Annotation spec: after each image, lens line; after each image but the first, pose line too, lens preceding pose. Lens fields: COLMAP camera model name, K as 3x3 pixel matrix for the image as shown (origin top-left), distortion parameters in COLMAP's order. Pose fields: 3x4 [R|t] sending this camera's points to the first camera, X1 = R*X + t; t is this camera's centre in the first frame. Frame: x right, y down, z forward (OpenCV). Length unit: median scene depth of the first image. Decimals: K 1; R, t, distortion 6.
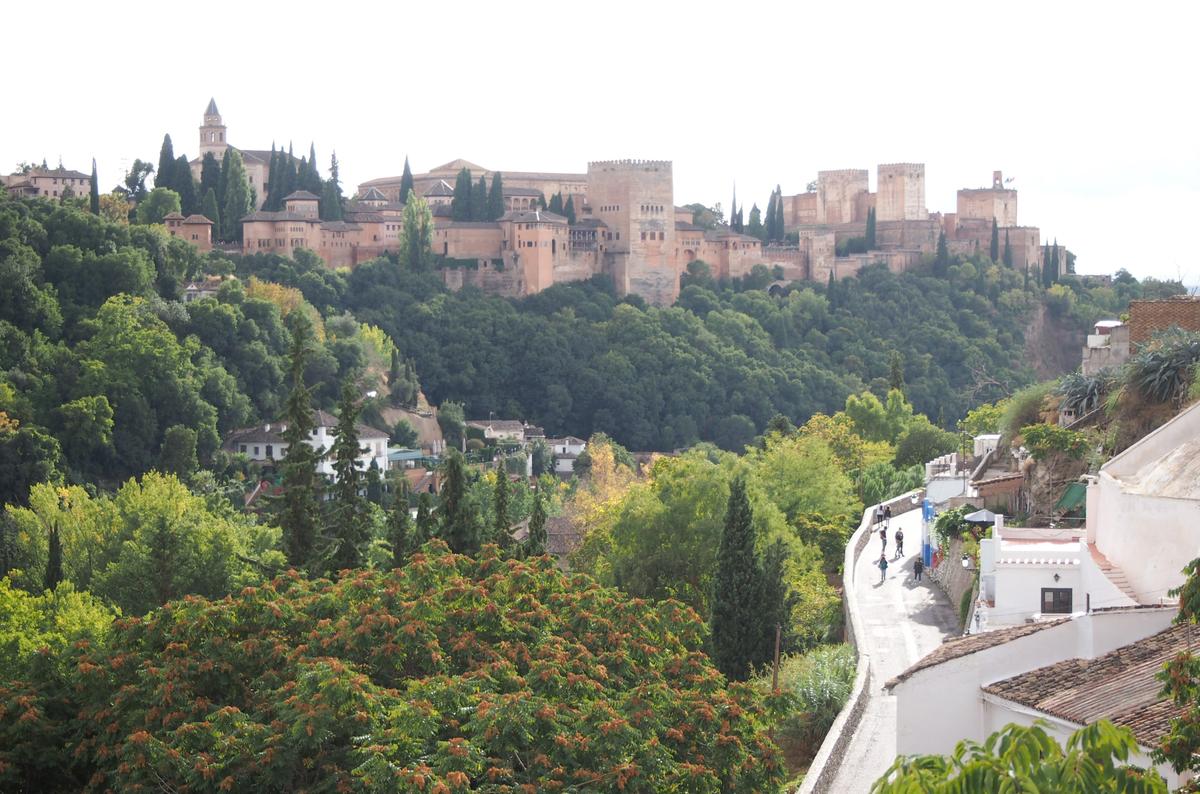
lens RADIAL K [[2233.1, 0, 600.0], [0, 2233.1, 397.0], [0, 0, 1]] dist [-0.042217, -0.120441]
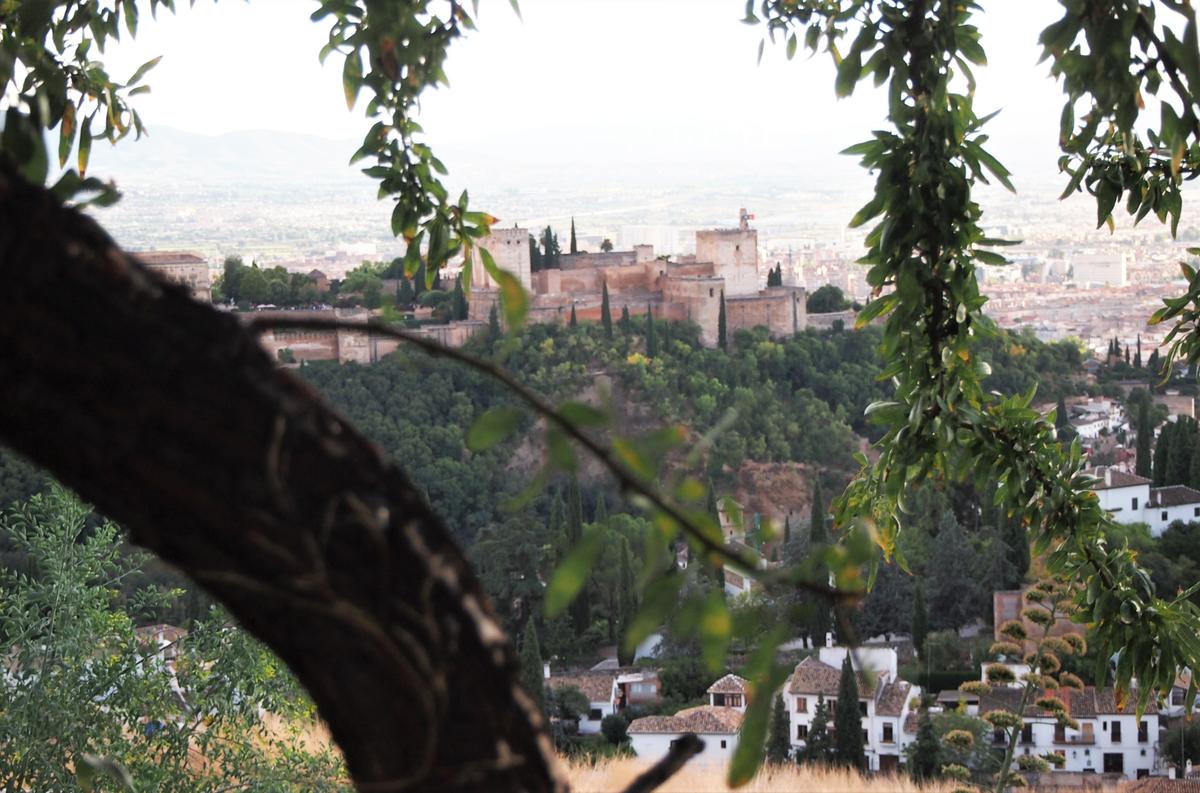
lens RADIAL K [[2233.1, 0, 600.0], [0, 2233.1, 396.5], [0, 0, 1]] dist [-0.042217, -0.120441]
pose [[0.927357, 0.013350, -0.373939, 0.650526], [0.008925, 0.998290, 0.057774, -0.103241], [0.374071, -0.056915, 0.925652, 0.102628]]
